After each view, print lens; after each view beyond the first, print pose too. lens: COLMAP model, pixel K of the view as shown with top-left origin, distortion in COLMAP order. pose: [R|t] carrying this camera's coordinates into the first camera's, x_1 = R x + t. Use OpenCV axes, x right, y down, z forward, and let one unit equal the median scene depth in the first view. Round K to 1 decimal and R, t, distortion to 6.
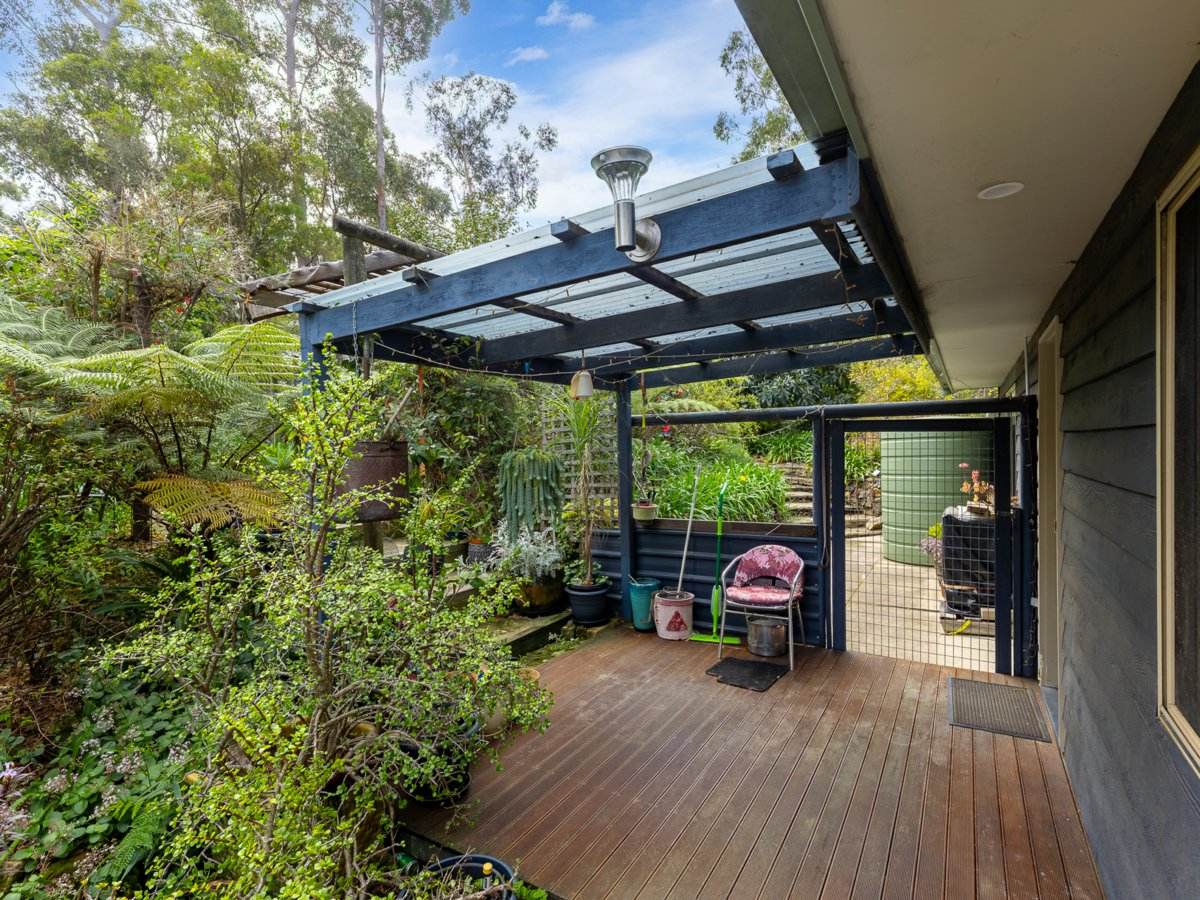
lens RADIAL K [[615.0, 0, 596.4], [0, 615.0, 447.3], [0, 0, 1]] dist [0.020938, -0.000894]
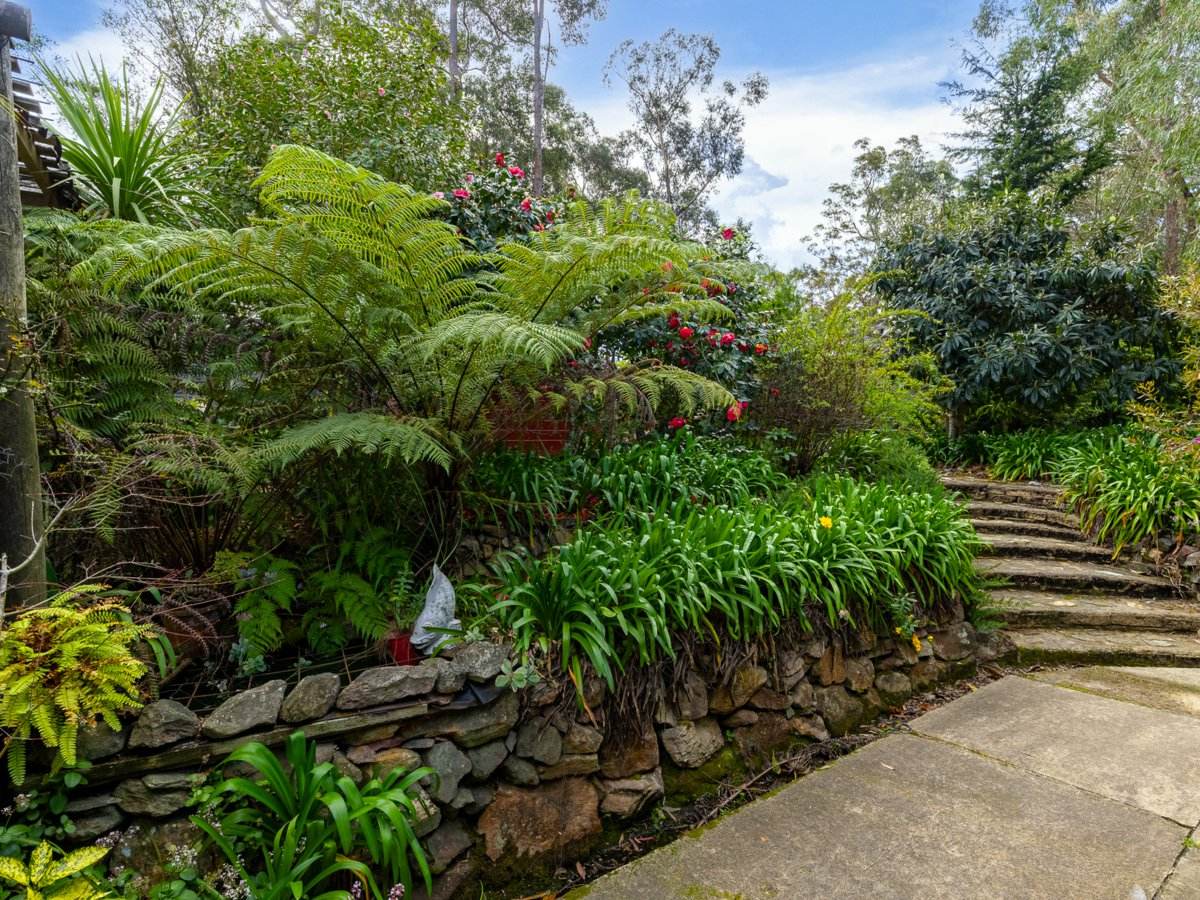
lens RADIAL K [[615.0, 0, 604.5], [0, 615.0, 452.2], [0, 0, 1]] dist [0.020938, -0.000894]
pose [[0.929392, 0.020556, -0.368522, 0.054016], [-0.017135, 0.999774, 0.012553, -0.000605], [0.368697, -0.005352, 0.929534, 0.113396]]
